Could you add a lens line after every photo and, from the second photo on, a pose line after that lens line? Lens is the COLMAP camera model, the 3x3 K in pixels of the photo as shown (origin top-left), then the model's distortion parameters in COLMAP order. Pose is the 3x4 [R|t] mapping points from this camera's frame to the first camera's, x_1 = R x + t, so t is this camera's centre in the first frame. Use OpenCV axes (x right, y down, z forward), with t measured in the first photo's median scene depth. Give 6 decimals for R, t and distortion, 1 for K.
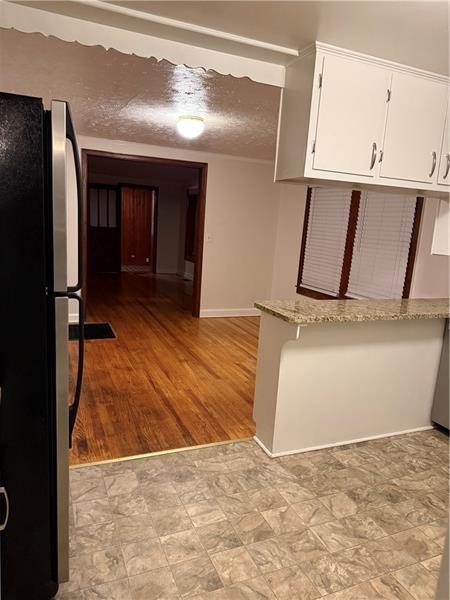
lens RADIAL K [[421.4, 0, 227.3], [0, 421.4, 304.7], [0, 0, 1]] dist [0.065485, -0.065600]
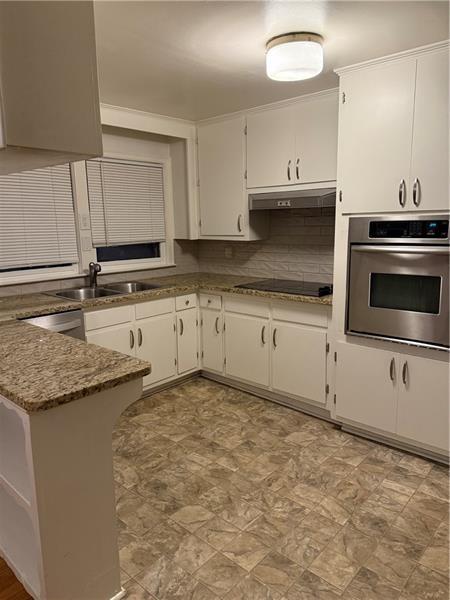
lens RADIAL K [[423.4, 0, 222.2], [0, 423.4, 304.2], [0, 0, 1]] dist [0.072483, -0.066320]
pose [[-0.410351, -0.229713, 0.882521, -0.488251], [0.157173, 0.935456, 0.316574, -0.264480], [-0.898281, 0.268615, -0.347761, 1.099385]]
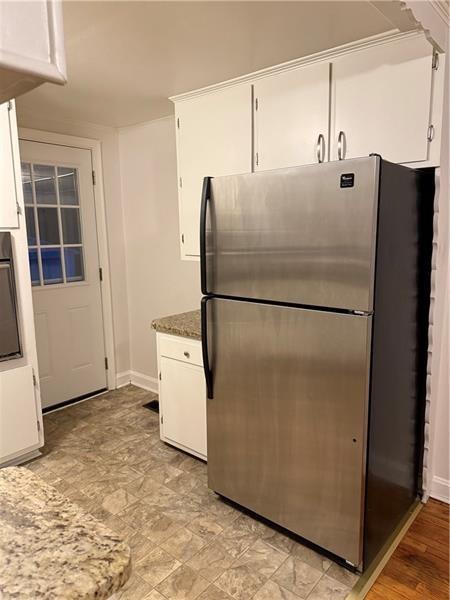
lens RADIAL K [[431.3, 0, 225.0], [0, 431.3, 300.0], [0, 0, 1]] dist [0.005551, 0.001244]
pose [[-0.898268, 0.017380, -0.439103, 0.152292], [-0.127049, 0.946275, 0.297357, -0.290359], [0.420681, 0.322894, -0.847801, 1.400221]]
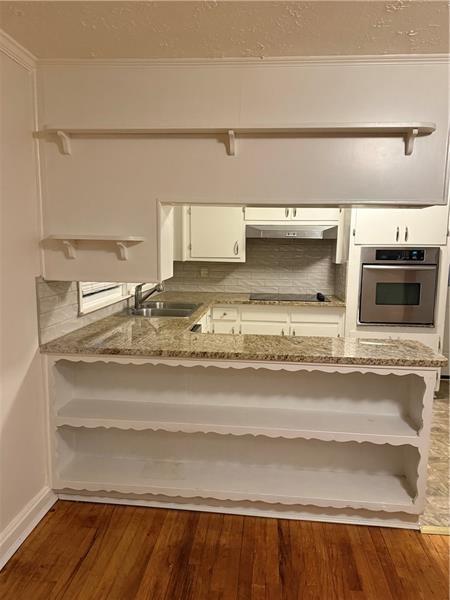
lens RADIAL K [[424.0, 0, 225.3], [0, 424.0, 301.5], [0, 0, 1]] dist [0.067329, -0.069337]
pose [[-0.874382, -0.138973, 0.464912, 0.080230], [0.019868, 0.947053, 0.320463, -0.420868], [-0.484832, 0.289444, -0.825324, 2.087511]]
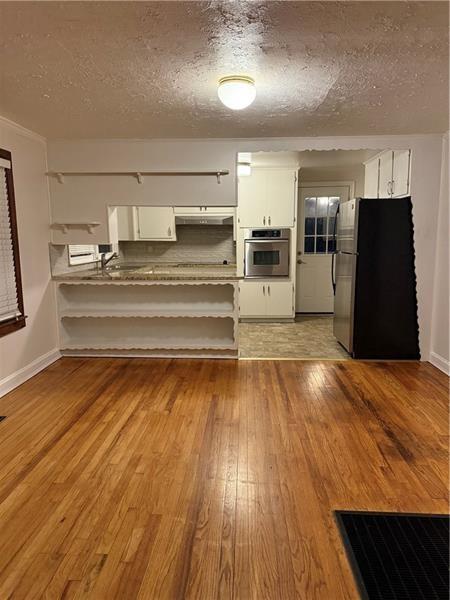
lens RADIAL K [[421.4, 0, 227.3], [0, 421.4, 304.7], [0, 0, 1]] dist [0.065485, -0.065600]
pose [[-0.900699, -0.125571, 0.415900, -0.681312], [0.028701, 0.938027, 0.345371, -0.559063], [-0.433494, 0.323012, -0.841277, 2.862548]]
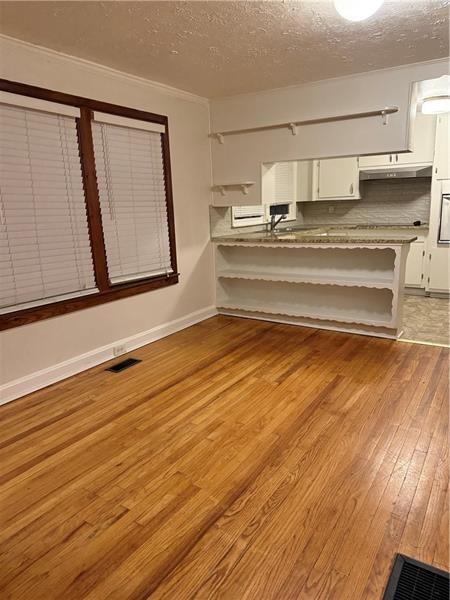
lens RADIAL K [[420.1, 0, 223.4], [0, 420.1, 304.3], [0, 0, 1]] dist [0.139848, -0.193500]
pose [[-0.565128, -0.233170, 0.791367, -0.853404], [0.147508, 0.915215, 0.374998, -0.489860], [-0.811709, 0.328654, -0.482819, 2.568978]]
